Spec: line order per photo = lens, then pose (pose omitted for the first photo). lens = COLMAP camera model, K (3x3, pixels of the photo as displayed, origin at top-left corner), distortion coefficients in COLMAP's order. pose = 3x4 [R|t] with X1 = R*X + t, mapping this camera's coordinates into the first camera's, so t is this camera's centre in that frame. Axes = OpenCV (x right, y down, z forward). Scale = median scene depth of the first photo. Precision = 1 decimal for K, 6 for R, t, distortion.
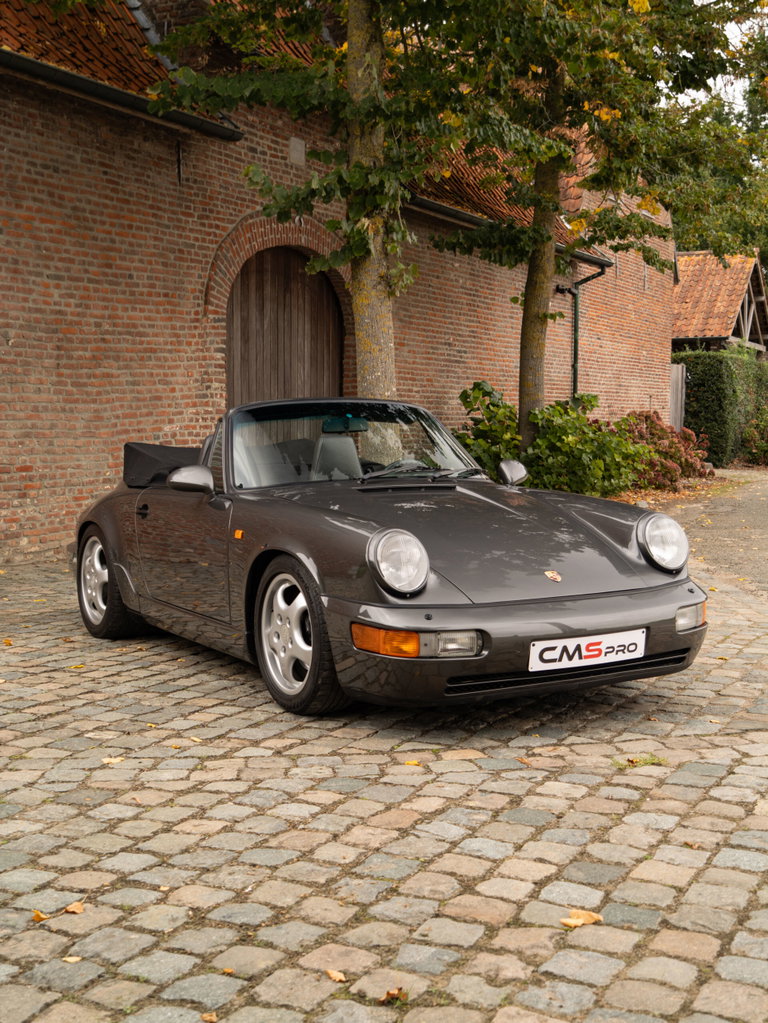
lens RADIAL K [[1349.9, 0, 380.2], [0, 1349.9, 496.5], [0, 0, 1]] dist [0.020449, 0.018115]
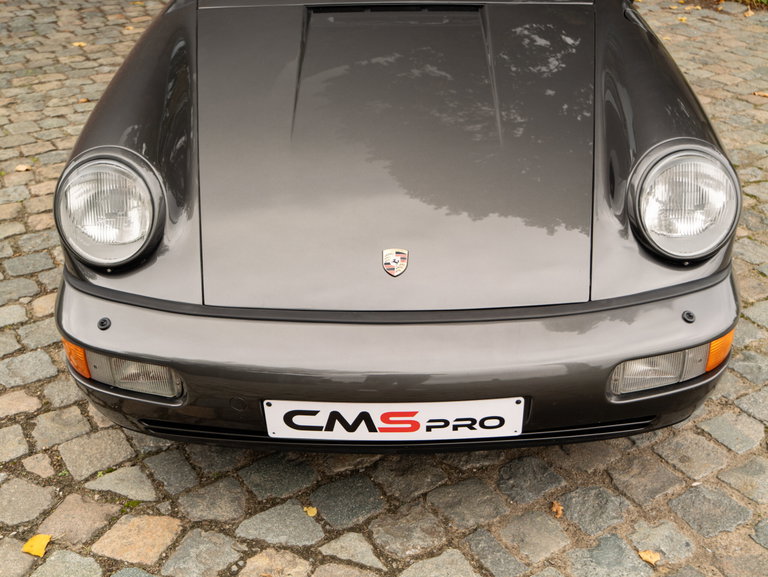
lens RADIAL K [[901.5, 0, 383.9], [0, 901.5, 291.8], [0, 0, 1]] dist [0.019413, -0.032781]
pose [[0.860960, 0.248635, -0.443767, 0.130690], [-0.019957, 0.888240, 0.458946, -0.045356], [0.508281, -0.386278, 0.769701, 0.312607]]
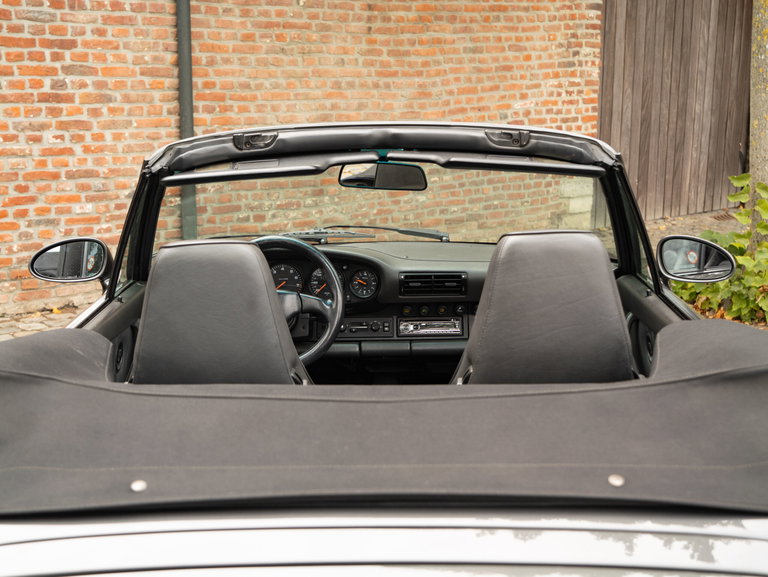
lens RADIAL K [[1081.8, 0, 393.0], [0, 1081.8, 299.8], [0, 0, 1]] dist [0.012495, -0.007915]
pose [[0.932712, 0.081174, -0.351367, 0.016006], [-0.025074, 0.986577, 0.161362, -0.043626], [0.359749, -0.141694, 0.922227, 0.395247]]
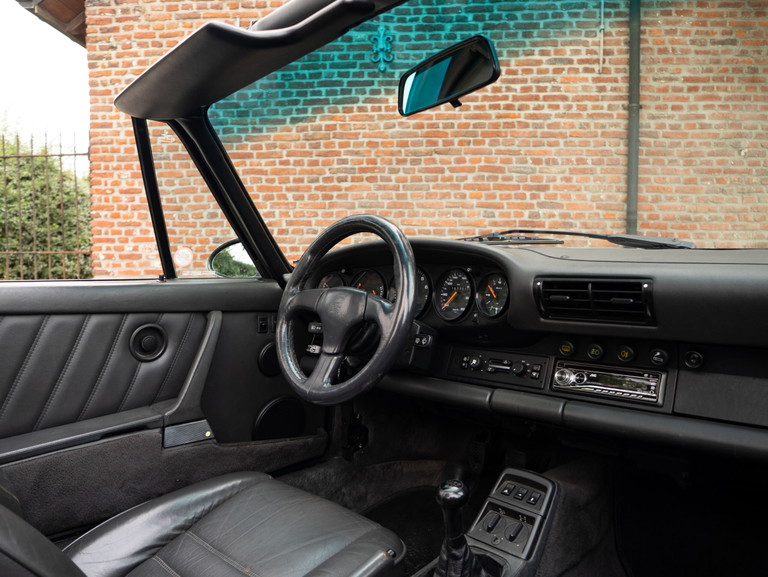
lens RADIAL K [[551.4, 0, 383.6], [0, 551.4, 296.8], [0, 0, 1]] dist [-0.075733, 0.030693]
pose [[0.400117, 0.054155, -0.914863, -0.011894], [-0.055178, 0.997865, 0.034936, -0.006184], [0.914801, 0.036502, 0.402251, 0.588848]]
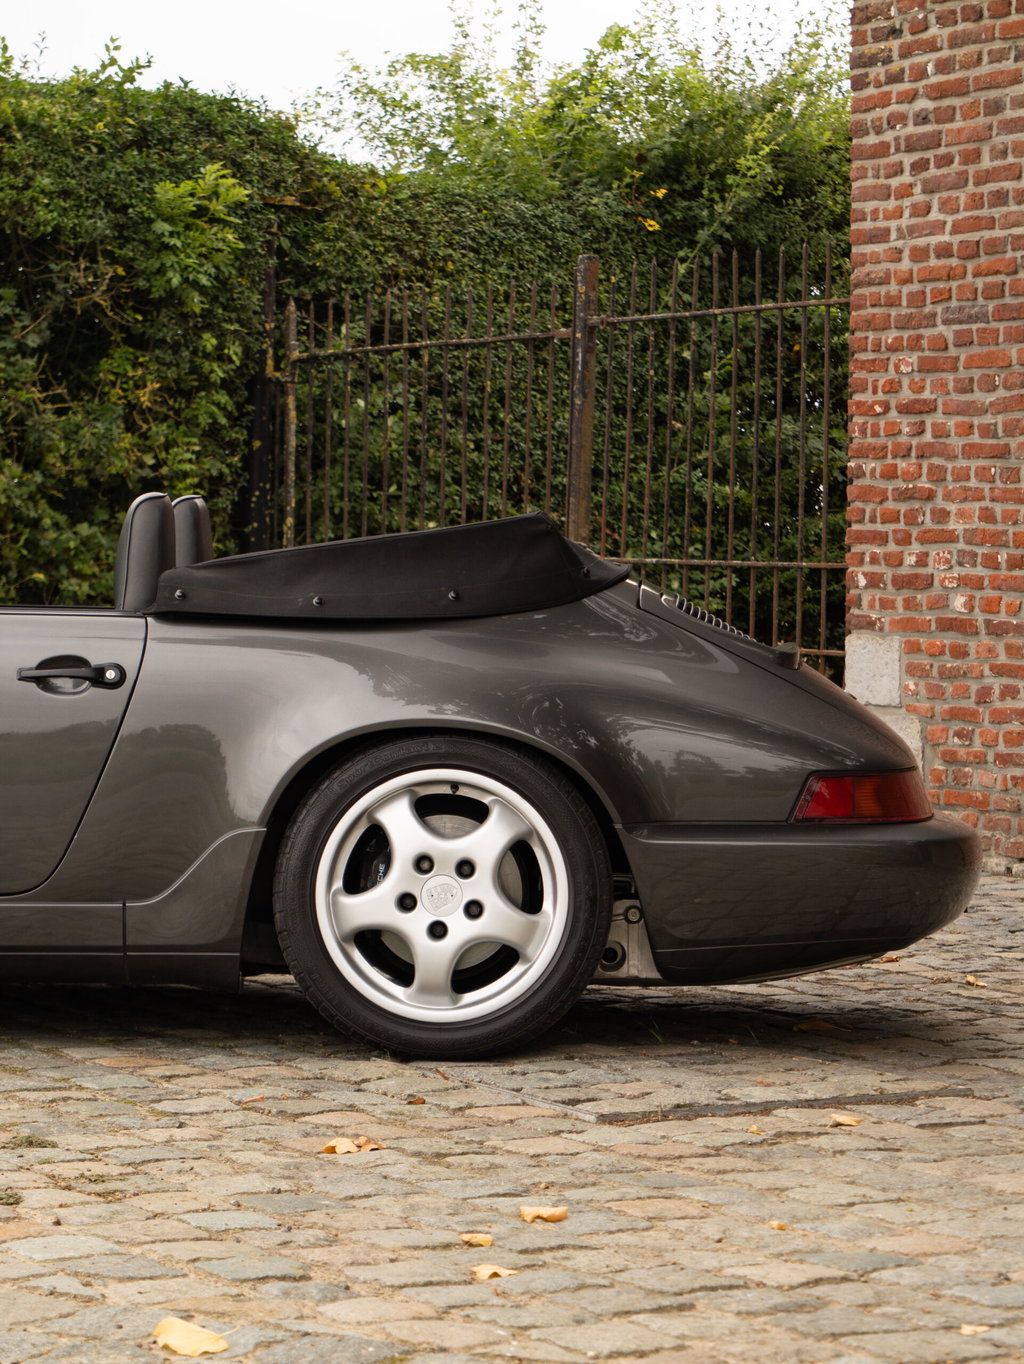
lens RADIAL K [[3813.3, 0, 544.2], [0, 3813.3, 681.6], [0, 0, 1]] dist [0.002612, 0.192192]
pose [[-0.511891, 0.010414, -0.858987, 0.528288], [-0.071033, 0.995989, 0.054405, -0.035443], [0.856108, 0.088866, -0.509098, 1.053119]]
